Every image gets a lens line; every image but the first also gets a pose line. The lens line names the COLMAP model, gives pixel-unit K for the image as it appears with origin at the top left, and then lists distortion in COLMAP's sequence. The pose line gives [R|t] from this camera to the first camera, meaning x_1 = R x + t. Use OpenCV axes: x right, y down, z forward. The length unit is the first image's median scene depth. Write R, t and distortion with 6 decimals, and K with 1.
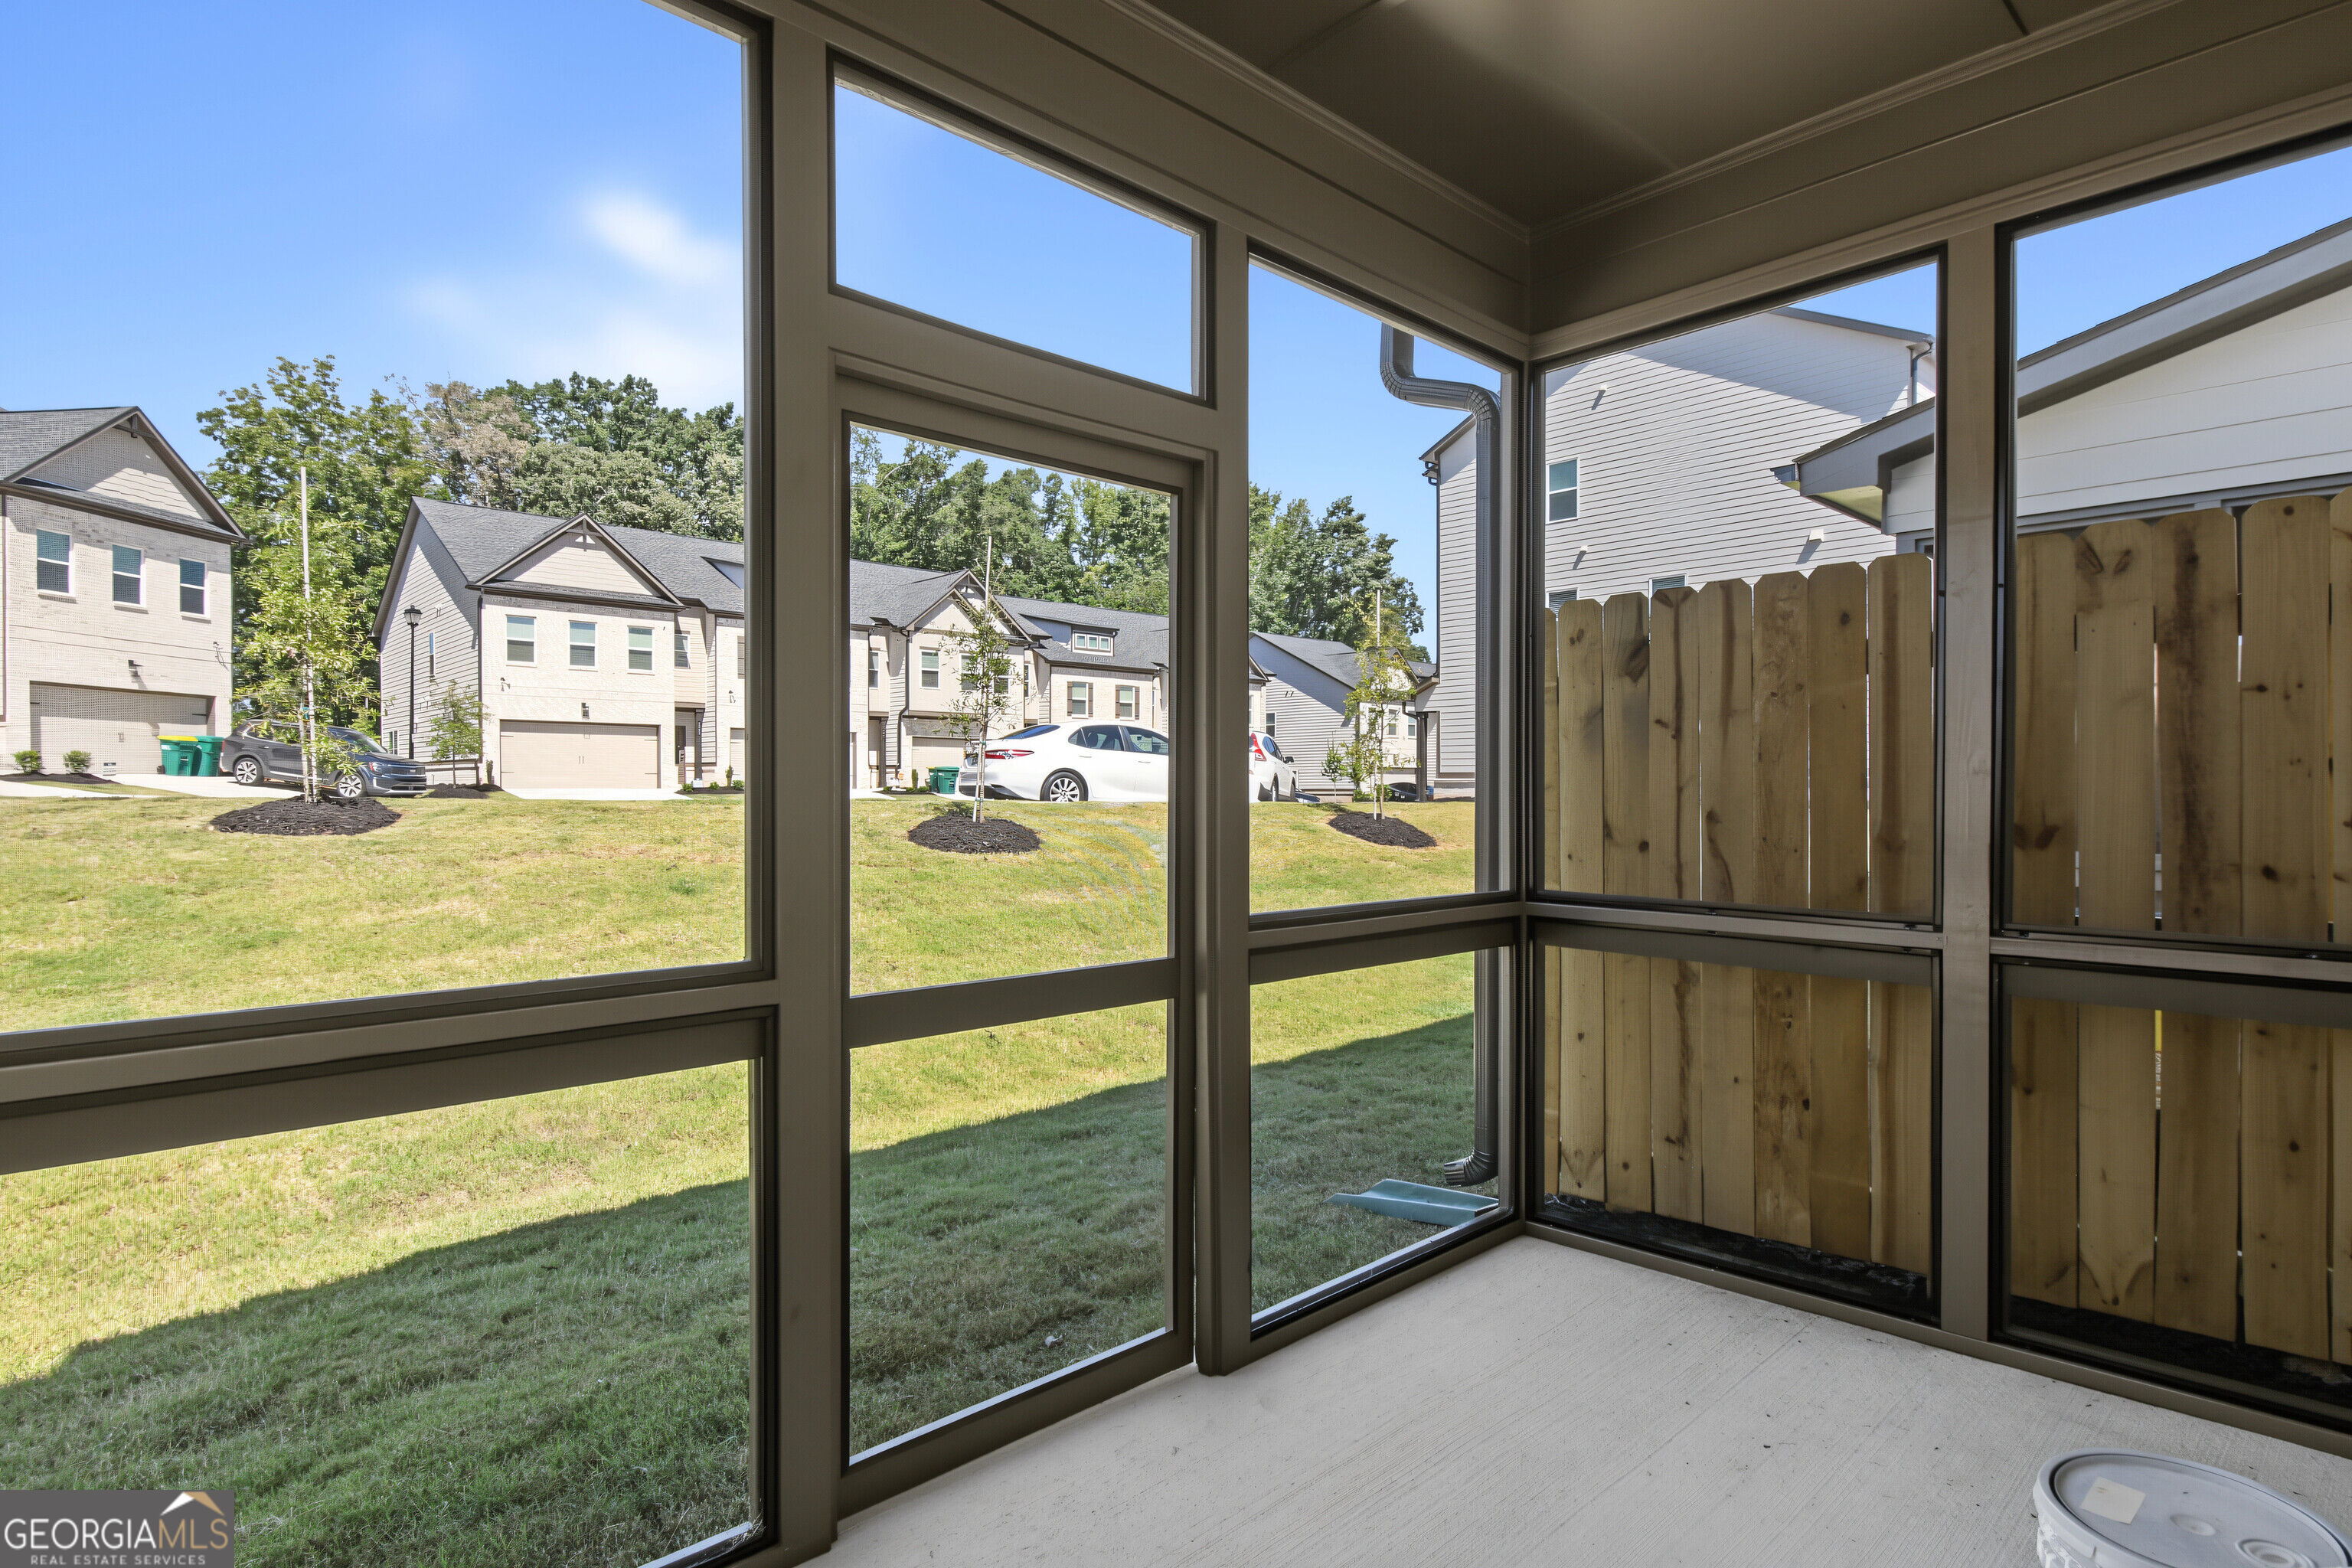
lens RADIAL K [[1233.2, 0, 1157.6], [0, 1233.2, 819.5], [0, 0, 1]] dist [-0.001485, -0.000626]
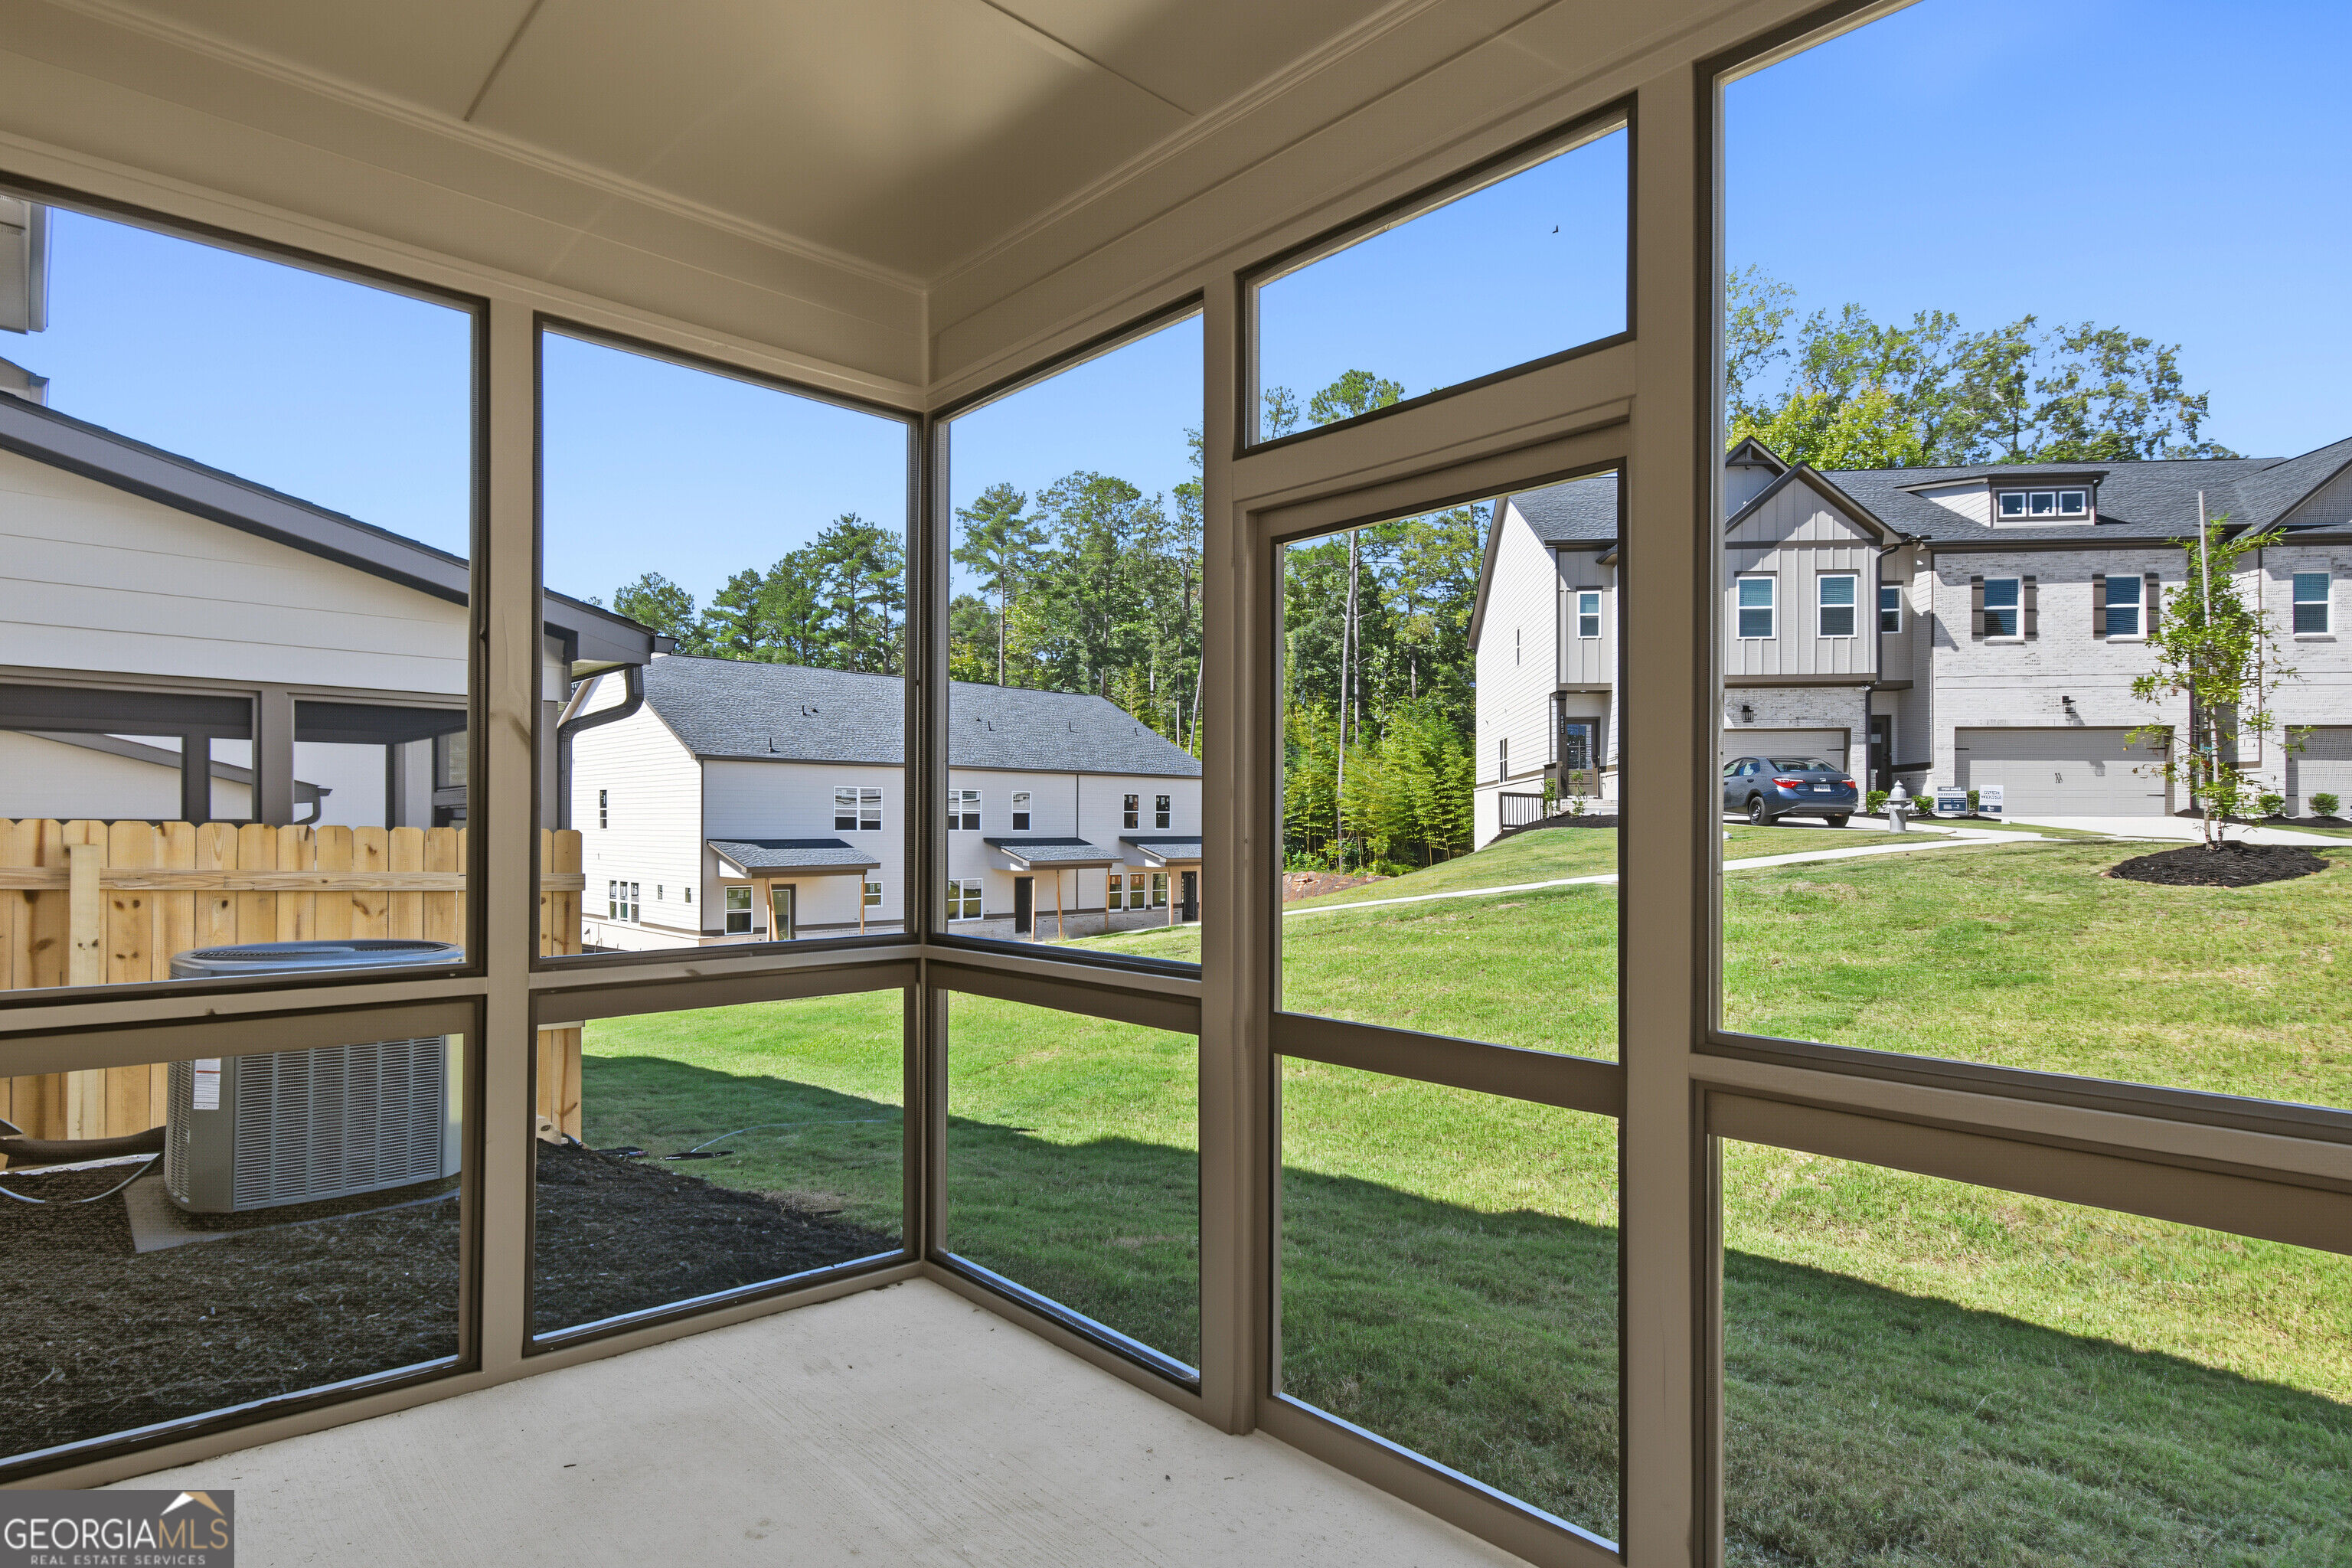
lens RADIAL K [[1233.2, 0, 1157.6], [0, 1233.2, 819.5], [0, 0, 1]] dist [-0.001485, -0.000626]
pose [[-0.015821, -0.007340, -0.999848, 0.533429], [-0.027301, 0.999603, -0.006906, -0.018622], [0.999502, 0.027187, -0.016016, 0.485834]]
